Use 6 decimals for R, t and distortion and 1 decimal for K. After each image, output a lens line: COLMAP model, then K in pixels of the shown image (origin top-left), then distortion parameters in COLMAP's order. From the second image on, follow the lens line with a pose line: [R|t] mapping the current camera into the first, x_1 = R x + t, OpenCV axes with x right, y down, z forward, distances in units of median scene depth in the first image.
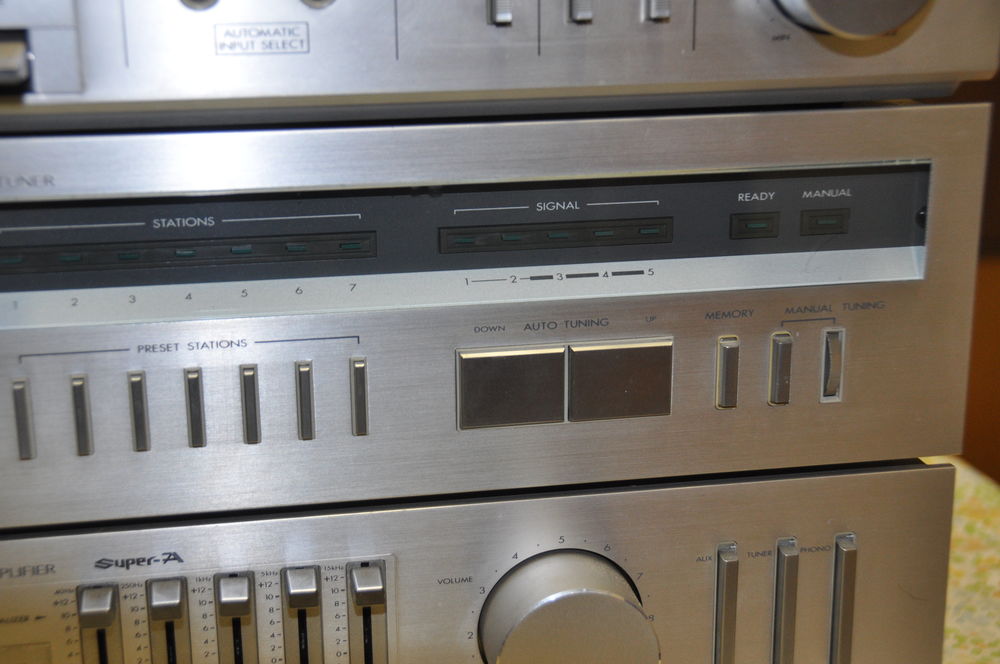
lens RADIAL K [[1553.9, 0, 512.4], [0, 1553.9, 355.0], [0, 0, 1]] dist [0.056240, 0.091649]
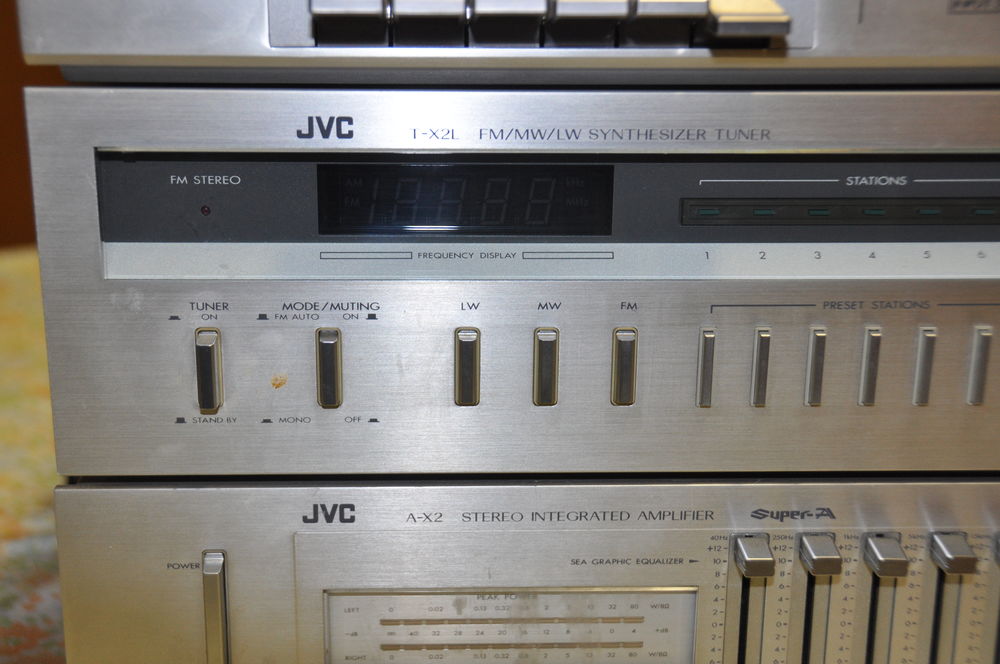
lens RADIAL K [[1593.7, 0, 503.2], [0, 1593.7, 387.8], [0, 0, 1]] dist [0.088045, 0.068656]
pose [[0.991533, 0.061473, -0.114387, -0.306844], [-0.057197, 0.997549, 0.040296, 0.018690], [0.116583, -0.033412, 0.992619, -0.050473]]
